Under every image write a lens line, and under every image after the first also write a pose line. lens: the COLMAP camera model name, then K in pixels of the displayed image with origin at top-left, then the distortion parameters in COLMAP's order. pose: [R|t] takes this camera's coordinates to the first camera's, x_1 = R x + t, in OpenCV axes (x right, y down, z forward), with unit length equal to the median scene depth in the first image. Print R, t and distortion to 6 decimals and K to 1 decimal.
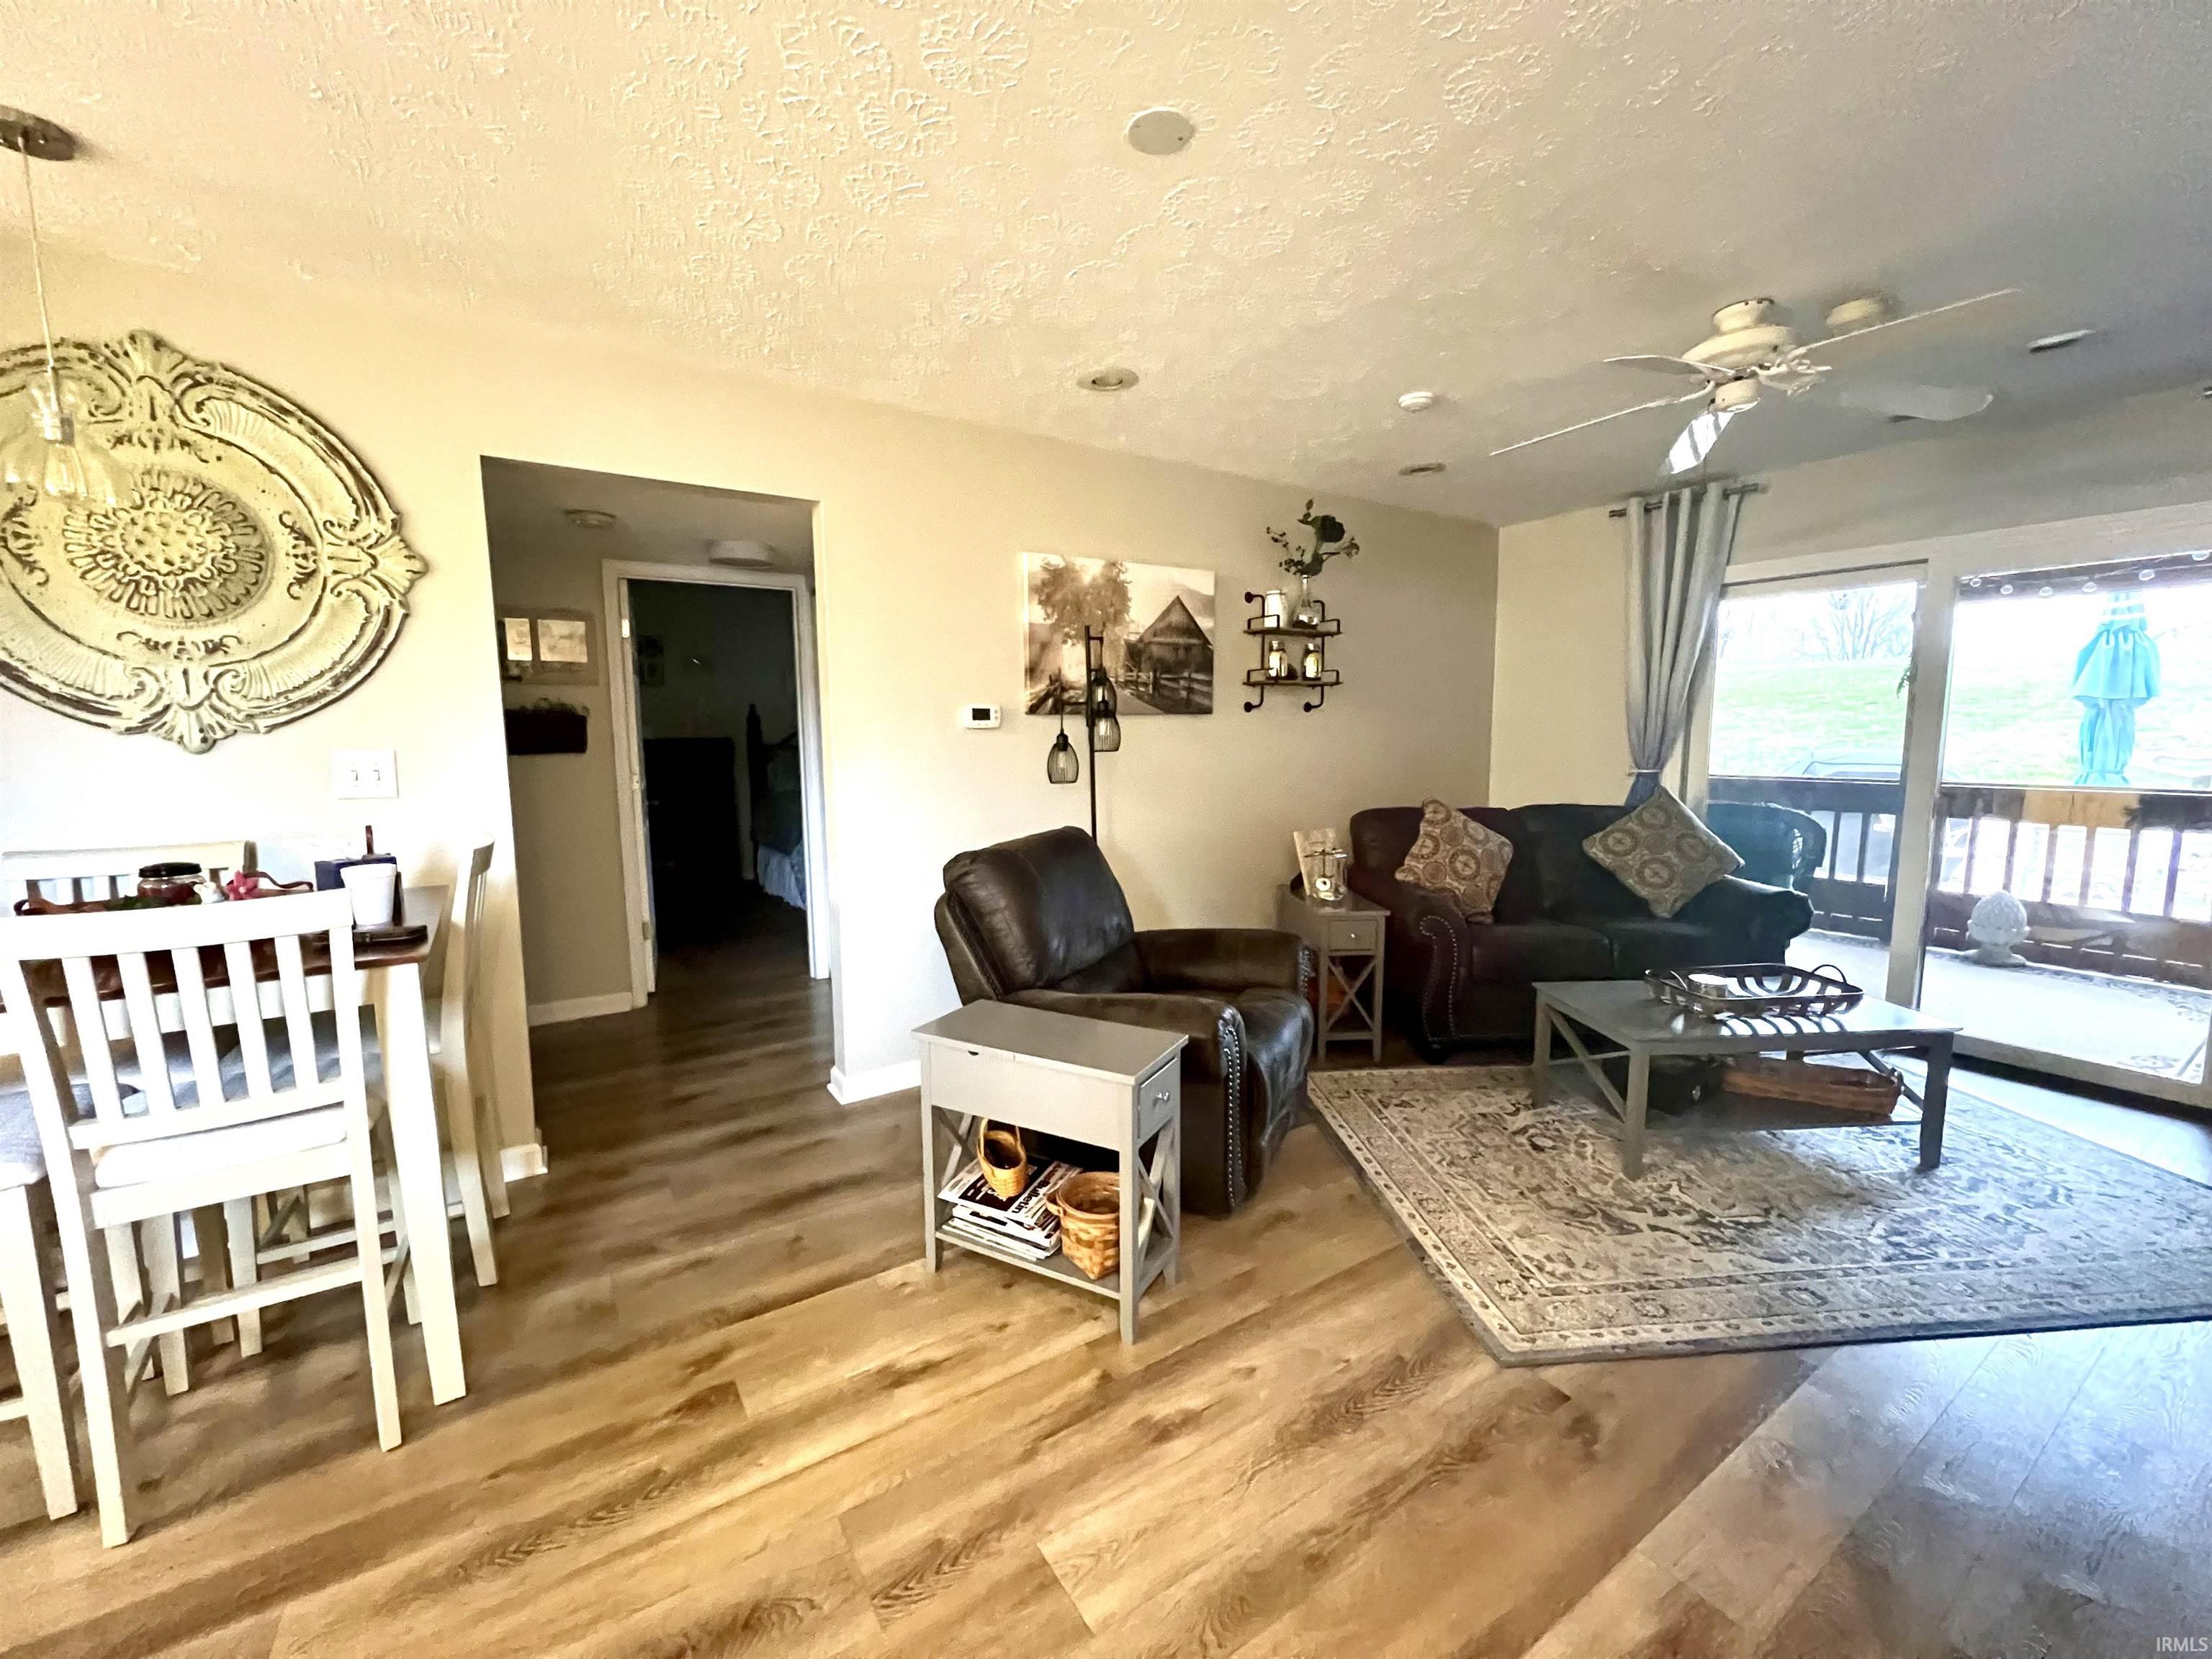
lens RADIAL K [[882.5, 0, 1101.4], [0, 882.5, 835.9], [0, 0, 1]] dist [-0.001198, 0.001080]
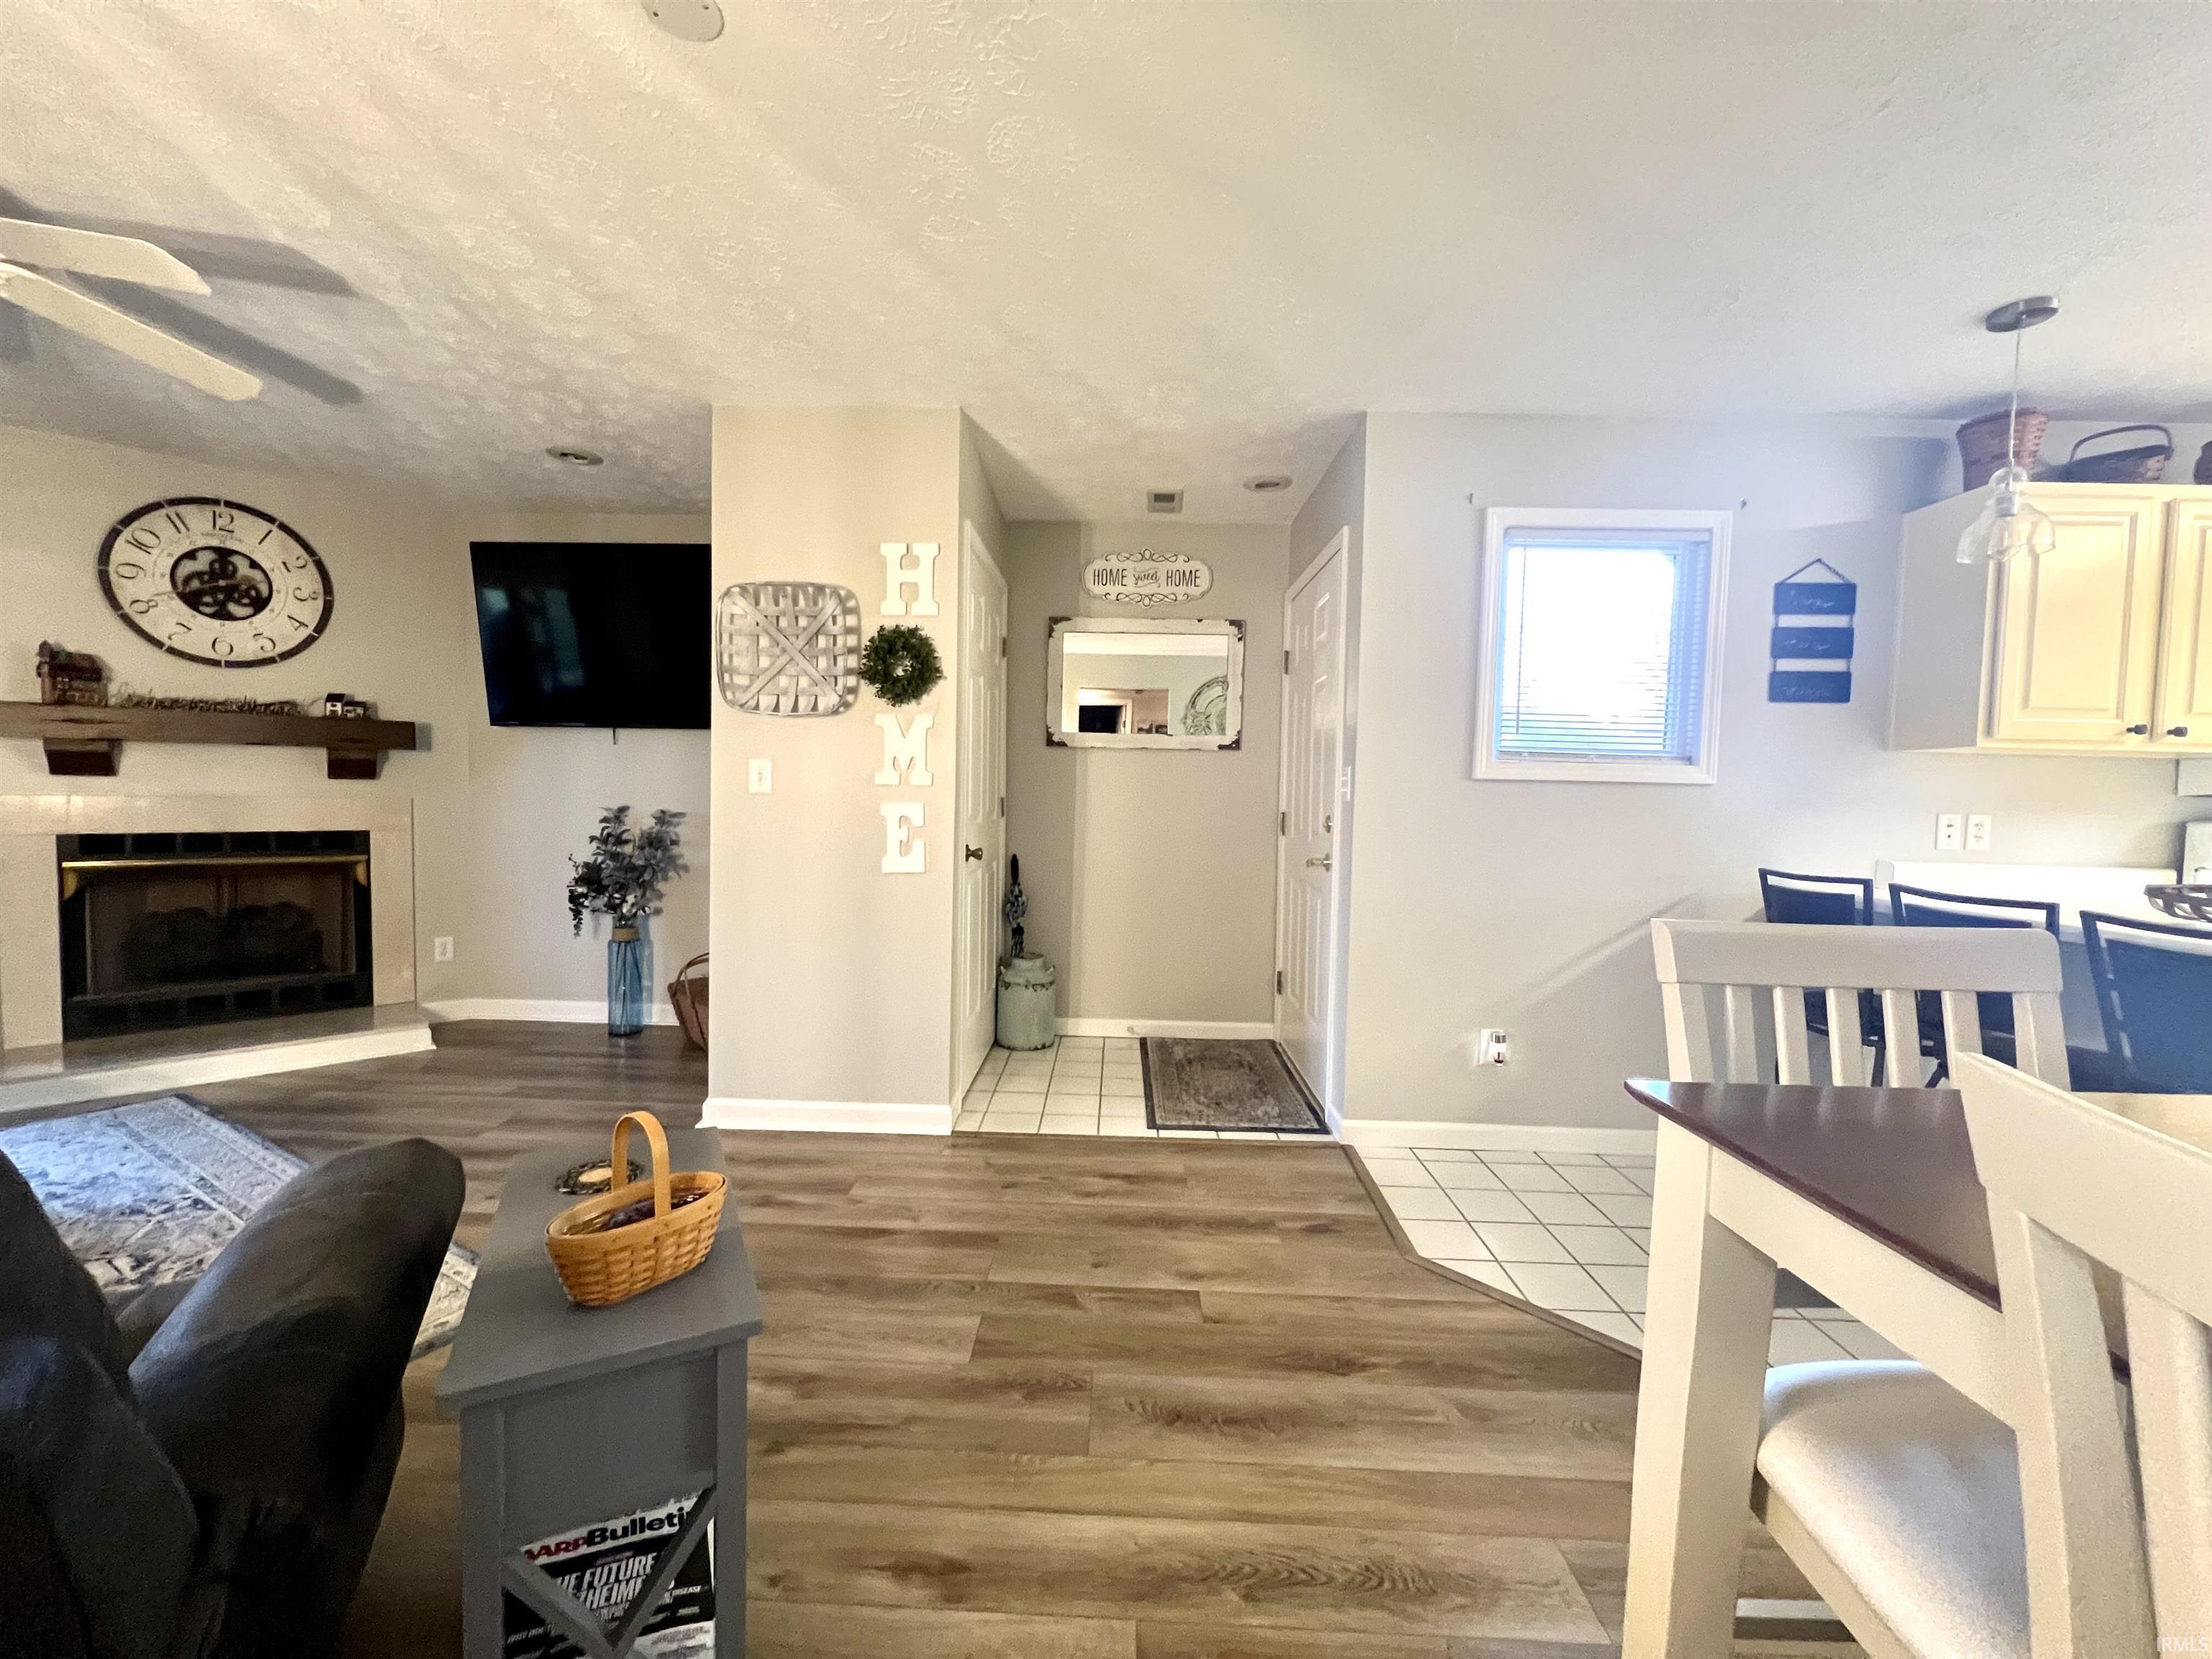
lens RADIAL K [[882.5, 0, 1100.9], [0, 882.5, 838.0], [0, 0, 1]] dist [-0.001198, 0.001080]
pose [[-0.821728, -0.044073, 0.568173, -0.616071], [0.046575, 0.988476, 0.144035, -0.076745], [-0.567974, 0.144821, -0.810205, 1.217457]]
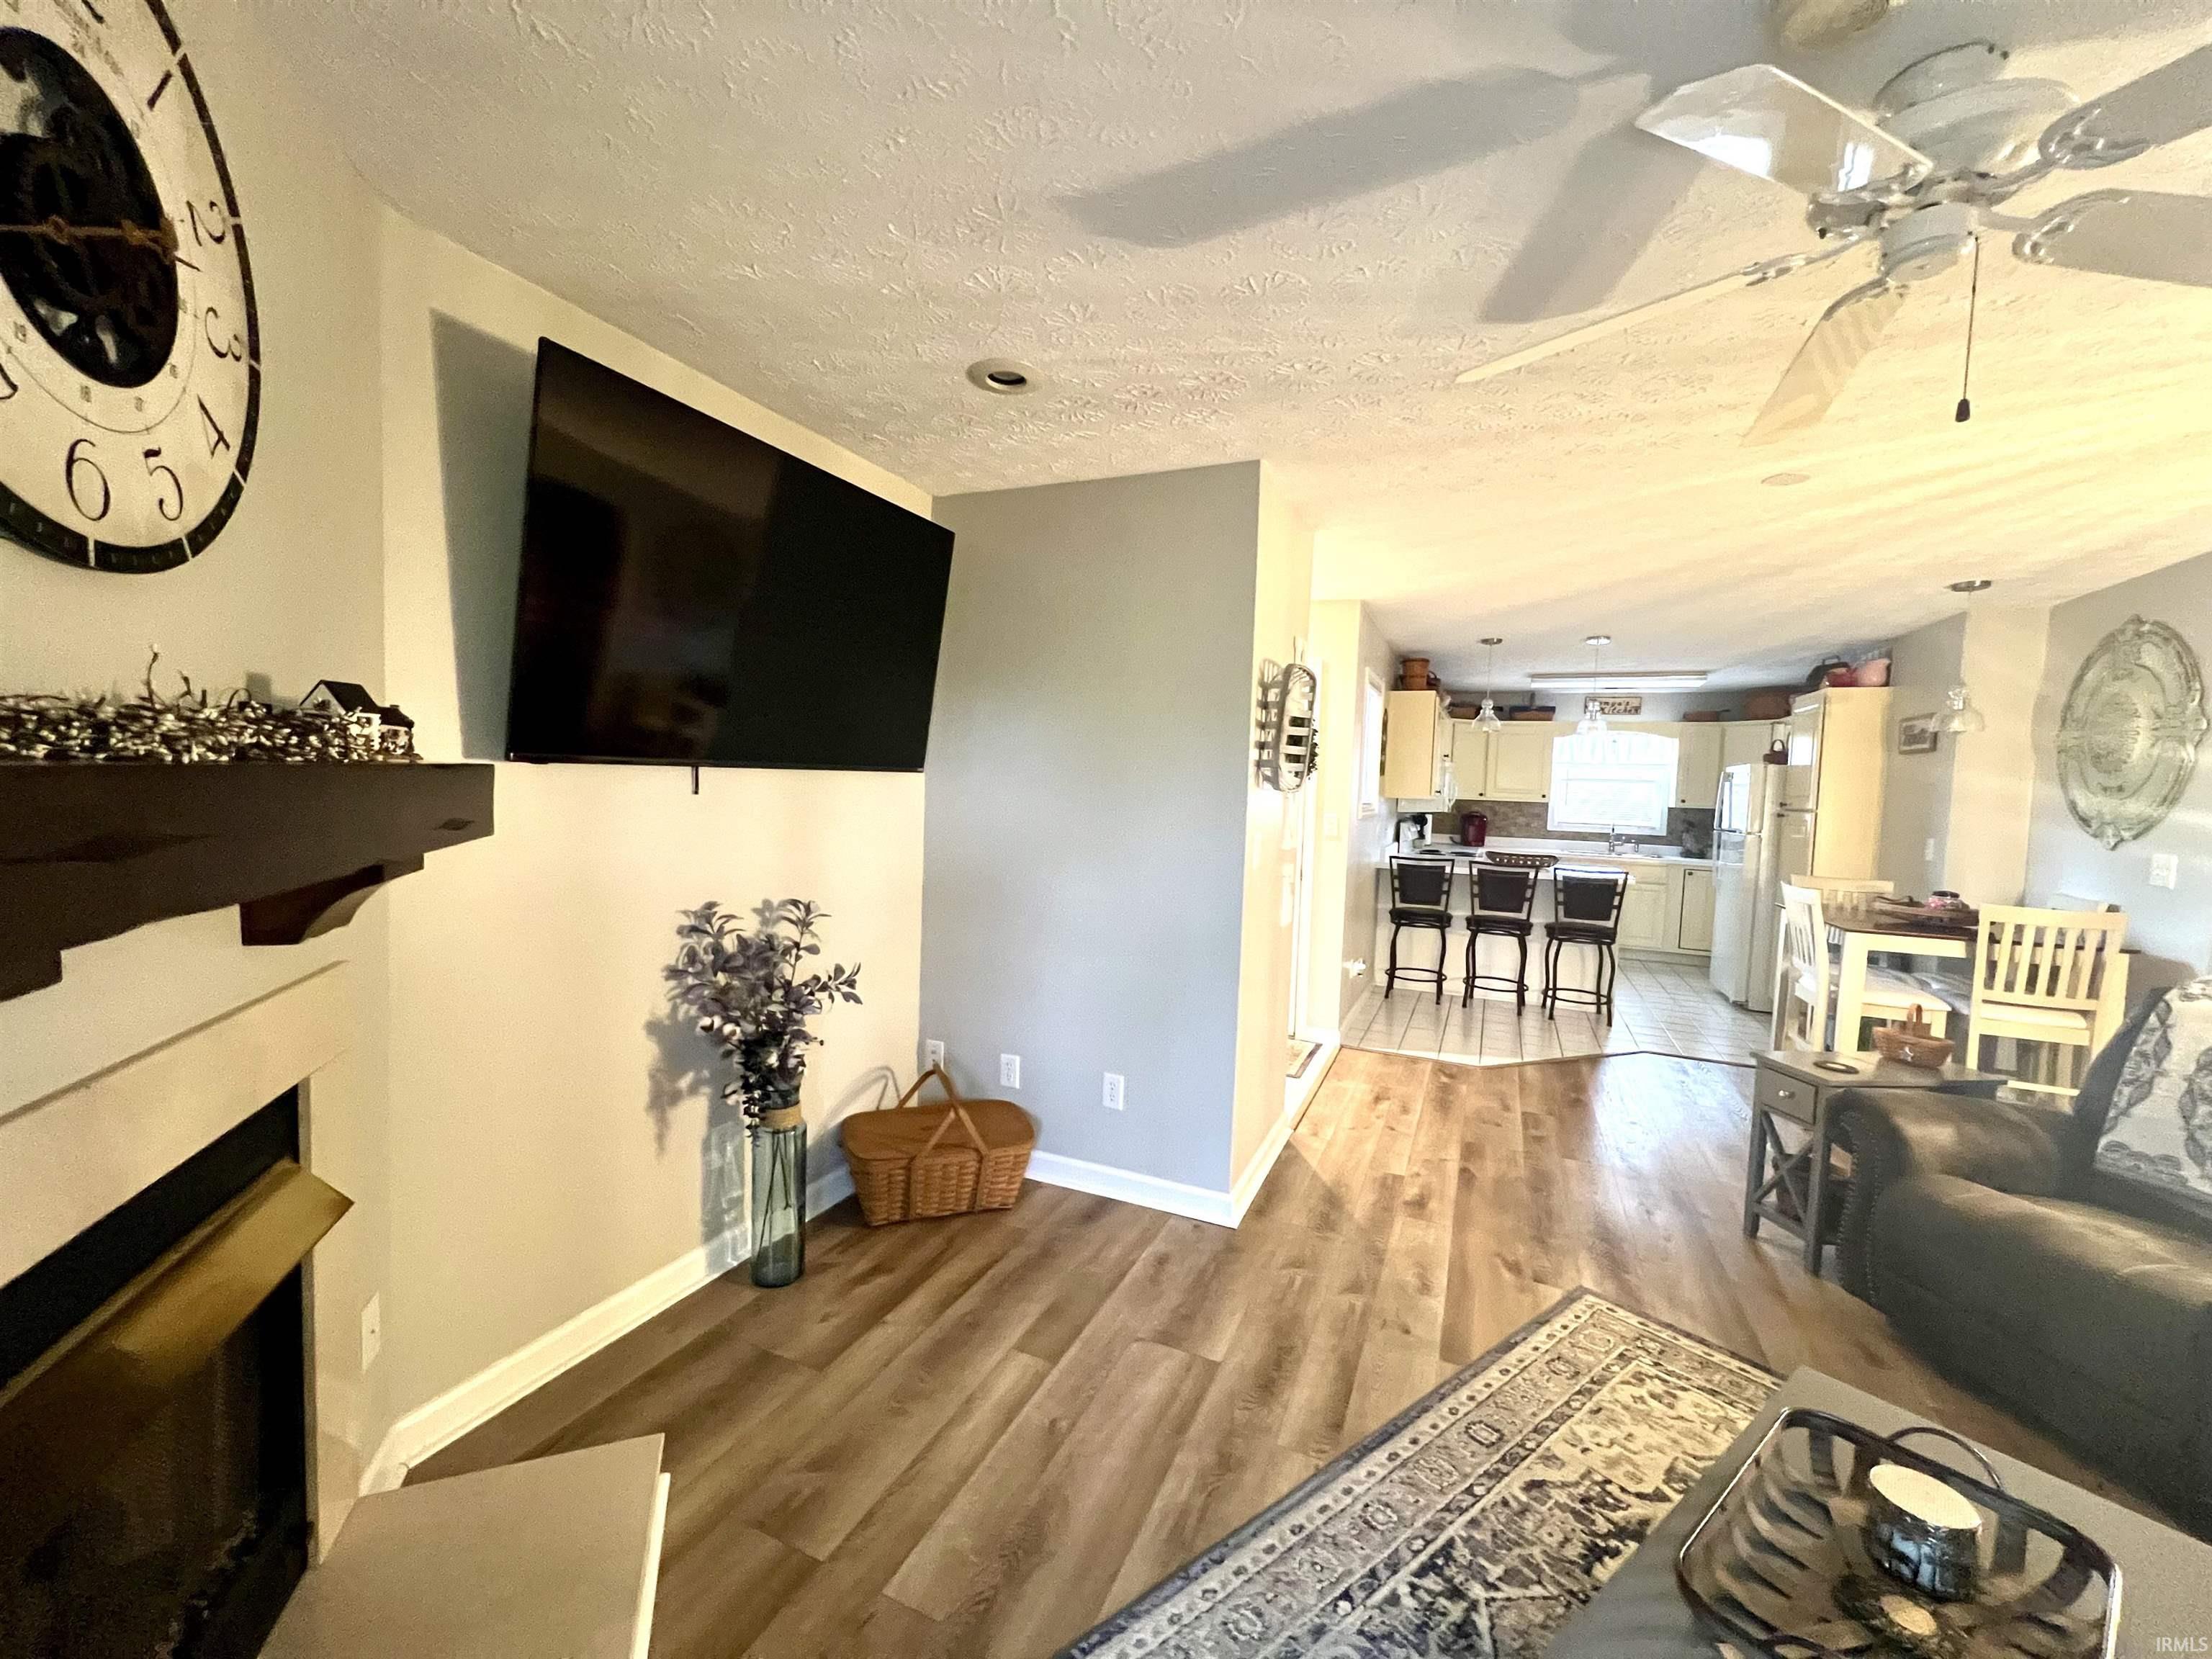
lens RADIAL K [[882.5, 0, 1103.5], [0, 882.5, 832.0], [0, 0, 1]] dist [-0.001198, 0.001080]
pose [[-0.837270, 0.007589, -0.546738, 1.587489], [-0.091894, 0.983728, 0.154382, -0.219126], [0.539013, 0.179501, -0.822949, 1.384886]]
